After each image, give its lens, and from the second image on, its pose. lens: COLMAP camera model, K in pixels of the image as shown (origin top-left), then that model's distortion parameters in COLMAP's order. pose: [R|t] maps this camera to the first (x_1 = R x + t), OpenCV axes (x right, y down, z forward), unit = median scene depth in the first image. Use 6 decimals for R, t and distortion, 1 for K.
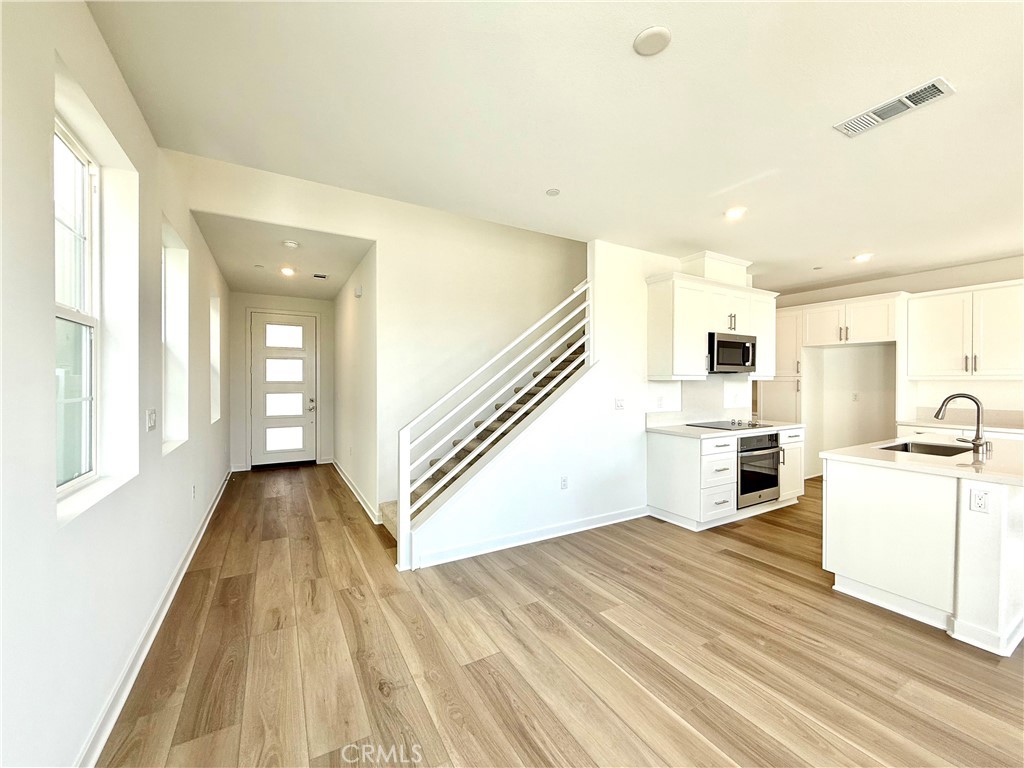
lens RADIAL K [[407.2, 0, 512.0], [0, 407.2, 384.0], [0, 0, 1]] dist [-0.000160, 0.000094]
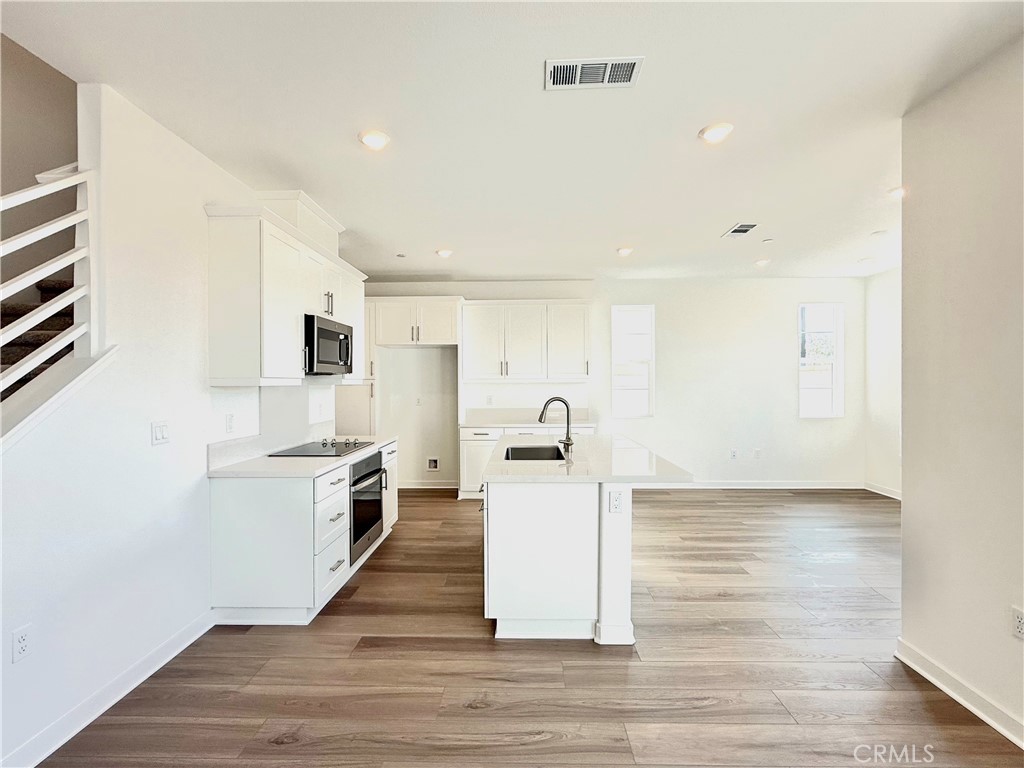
lens RADIAL K [[490.7, 0, 512.0], [0, 490.7, 384.0], [0, 0, 1]] dist [0.002674, 0.000071]
pose [[0.528048, -0.006616, 0.849189, -0.025527], [0.011987, 0.999928, 0.000337, -0.008720], [-0.849130, 0.010001, 0.528089, 0.311421]]
